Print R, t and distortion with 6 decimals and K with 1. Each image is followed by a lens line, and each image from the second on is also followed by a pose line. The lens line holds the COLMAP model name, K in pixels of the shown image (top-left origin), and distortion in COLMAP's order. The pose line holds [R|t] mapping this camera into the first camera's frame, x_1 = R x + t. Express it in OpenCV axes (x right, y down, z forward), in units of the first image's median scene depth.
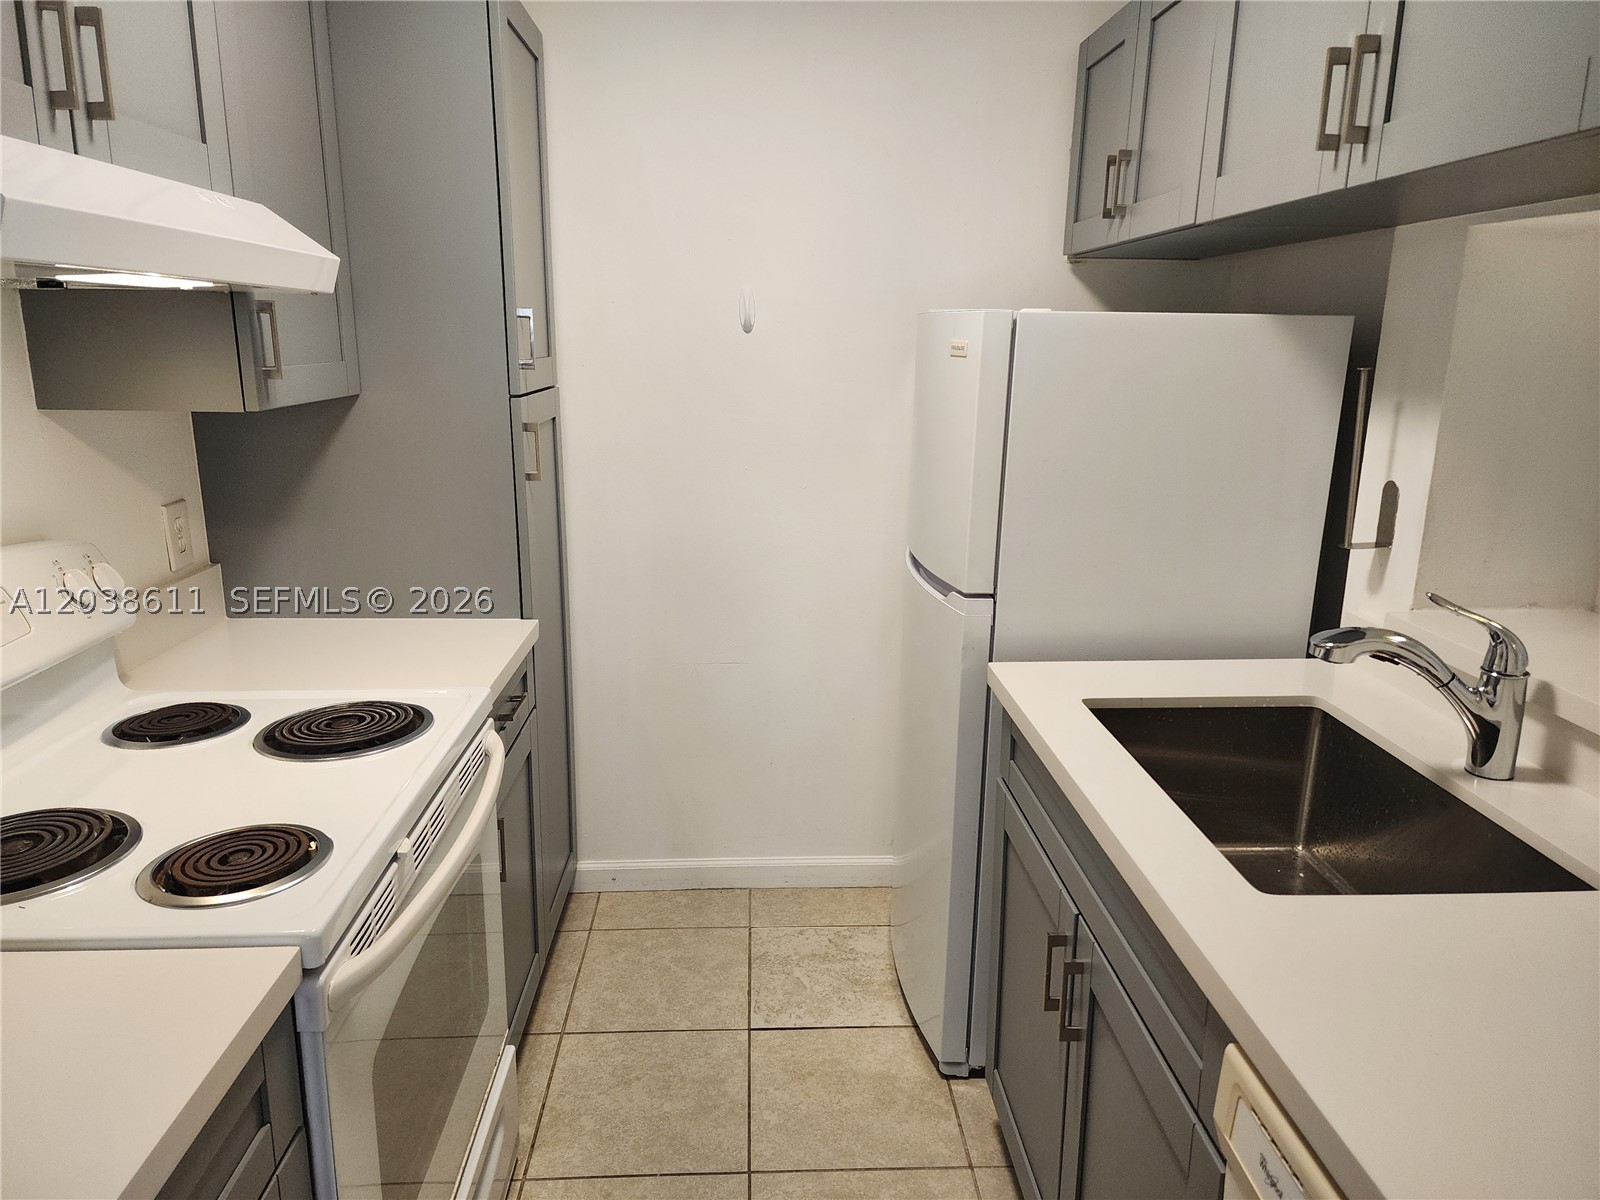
lens RADIAL K [[1064.5, 0, 790.9], [0, 1064.5, 593.4], [0, 0, 1]] dist [0.074287, -0.062787]
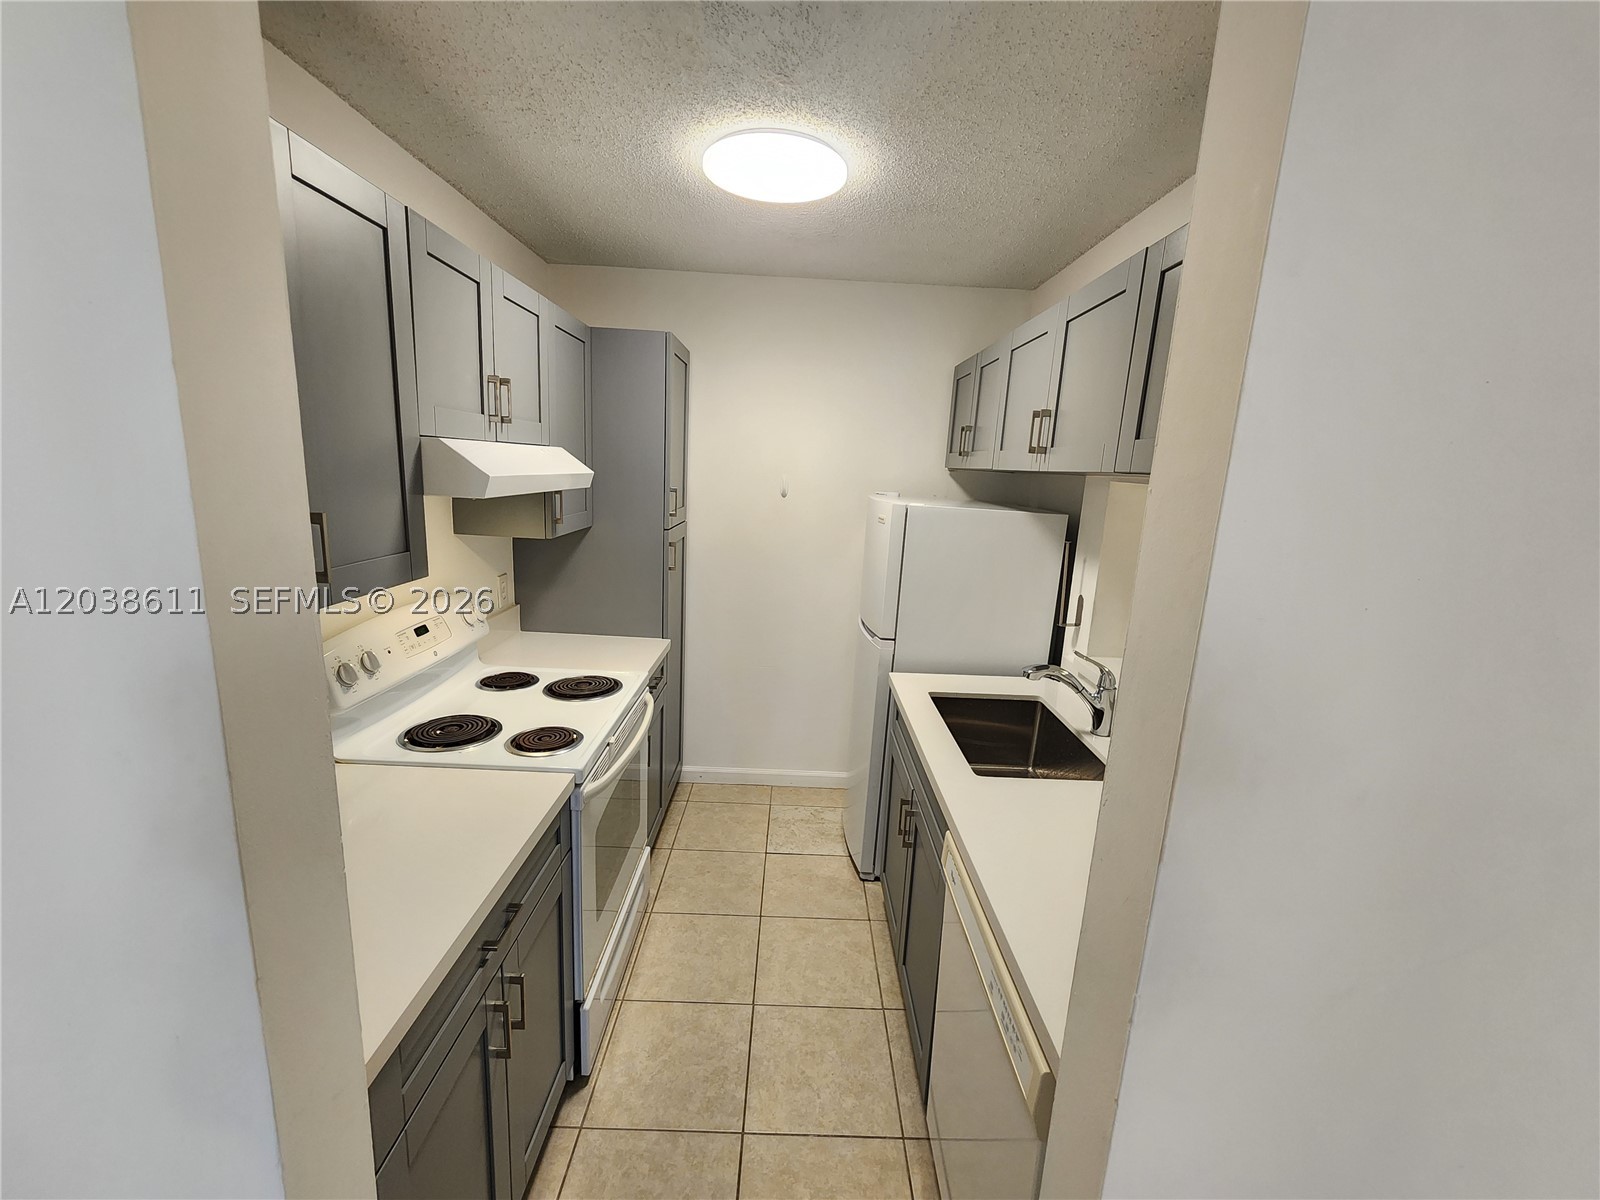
lens RADIAL K [[660.7, 0, 800.0], [0, 660.7, 596.3], [0, 0, 1]] dist [0.003069, 0.000340]
pose [[0.998469, 0.047573, -0.028214, 0.043541], [-0.048698, 0.997986, -0.040643, -0.021043], [0.026223, 0.041955, 0.998775, -0.276741]]
